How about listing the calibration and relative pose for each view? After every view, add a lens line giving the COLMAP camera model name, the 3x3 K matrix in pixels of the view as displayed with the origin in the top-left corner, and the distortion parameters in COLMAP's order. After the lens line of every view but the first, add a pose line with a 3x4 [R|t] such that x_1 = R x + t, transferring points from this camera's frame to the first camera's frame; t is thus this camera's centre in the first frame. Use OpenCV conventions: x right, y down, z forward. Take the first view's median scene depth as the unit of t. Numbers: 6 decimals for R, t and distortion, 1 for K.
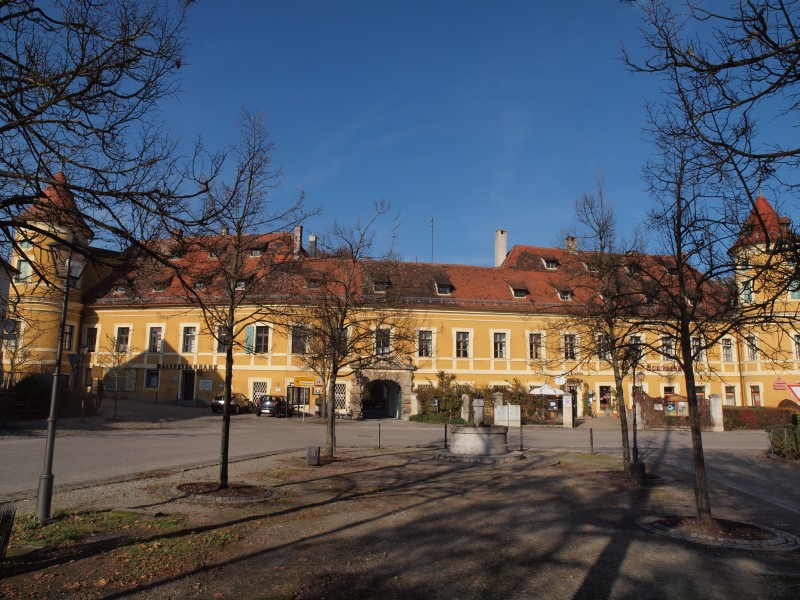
lens RADIAL K [[616.0, 0, 398.4], [0, 616.0, 296.7], [0, 0, 1]] dist [-0.082738, 0.047243]
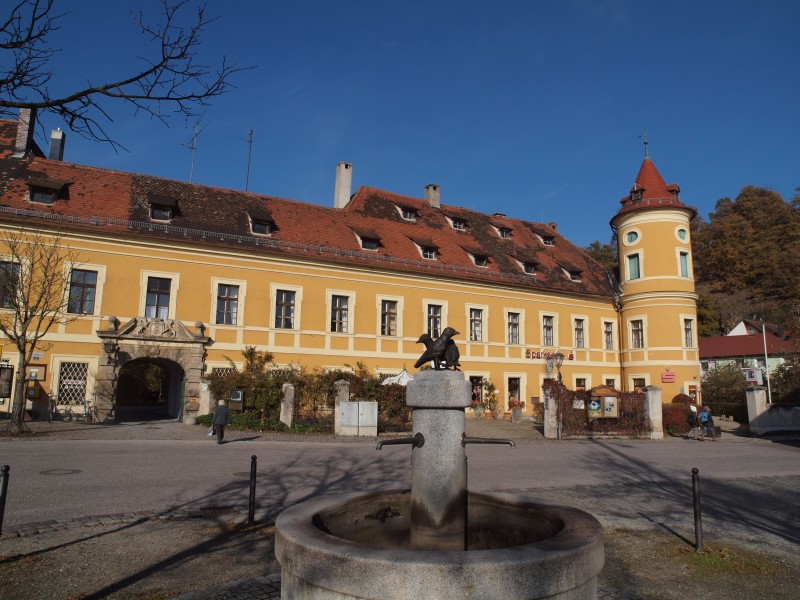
lens RADIAL K [[575.8, 0, 399.3], [0, 575.8, 300.8], [0, 0, 1]] dist [-0.099560, 0.067562]
pose [[0.948628, 0.053626, 0.311816, 0.027635], [-0.053953, 0.998515, -0.007586, 0.067553], [-0.311760, -0.009627, 0.950112, 0.377538]]
